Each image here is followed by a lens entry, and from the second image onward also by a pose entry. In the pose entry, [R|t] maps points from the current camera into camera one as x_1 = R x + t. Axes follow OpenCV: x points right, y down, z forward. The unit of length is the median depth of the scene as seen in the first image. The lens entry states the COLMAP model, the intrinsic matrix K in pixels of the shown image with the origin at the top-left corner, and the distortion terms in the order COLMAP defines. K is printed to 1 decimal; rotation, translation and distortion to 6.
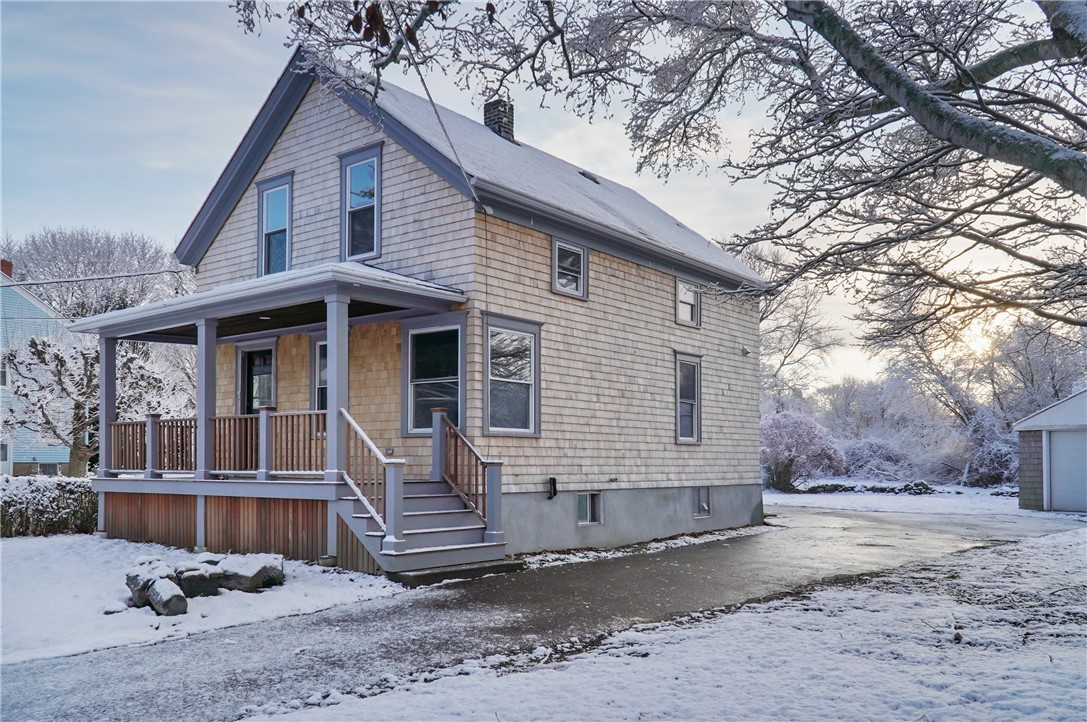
lens RADIAL K [[897.5, 0, 546.4], [0, 897.5, 440.5], [0, 0, 1]] dist [0.009443, 0.001467]
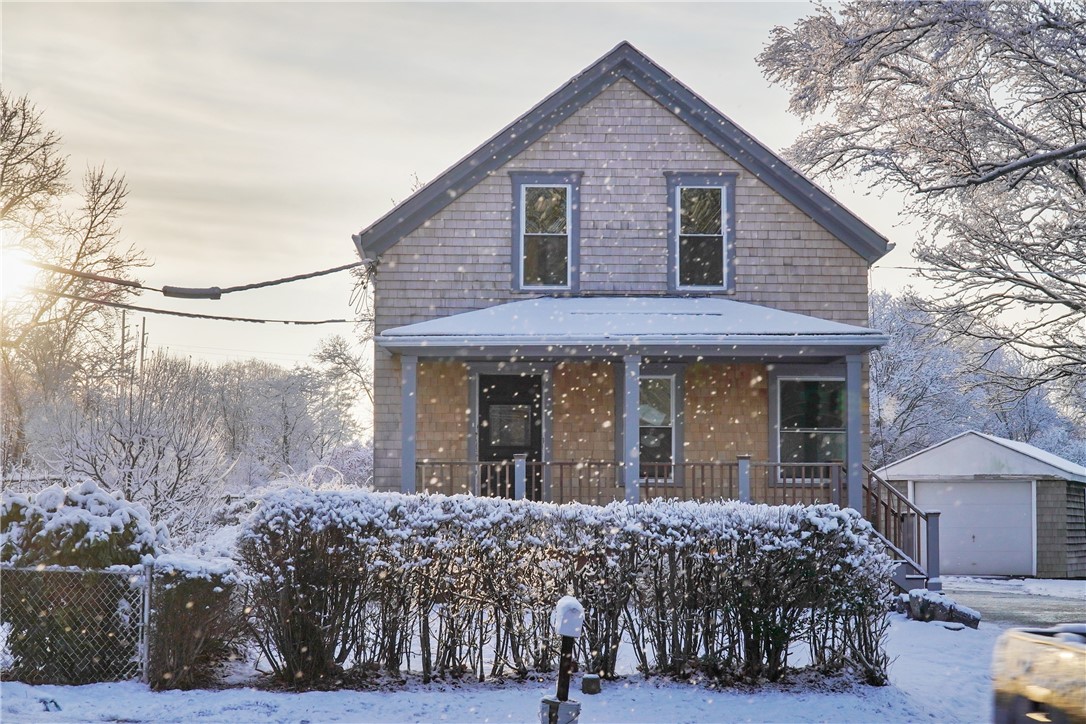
lens RADIAL K [[2105.9, 0, 543.0], [0, 2105.9, 279.1], [0, 0, 1]] dist [-0.084245, -0.125151]
pose [[0.775658, 0.075919, 0.626571, -1.693748], [-0.018679, 0.995066, -0.097445, -0.001214], [-0.630877, 0.063881, 0.773249, -0.570341]]
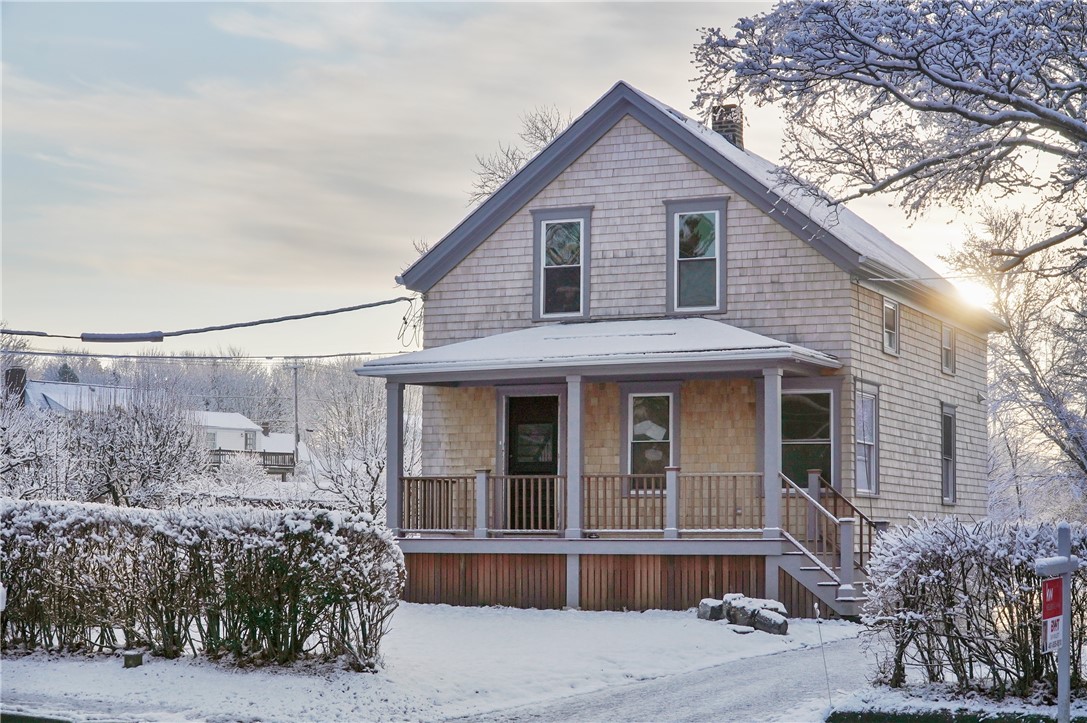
lens RADIAL K [[2025.8, 0, 543.5], [0, 2025.8, 361.5], [0, 0, 1]] dist [-0.200417, -0.110680]
pose [[0.974018, 0.026175, 0.224953, -0.860165], [-0.011854, 0.997829, -0.064775, -0.005567], [-0.226160, 0.060425, 0.972214, -1.084084]]
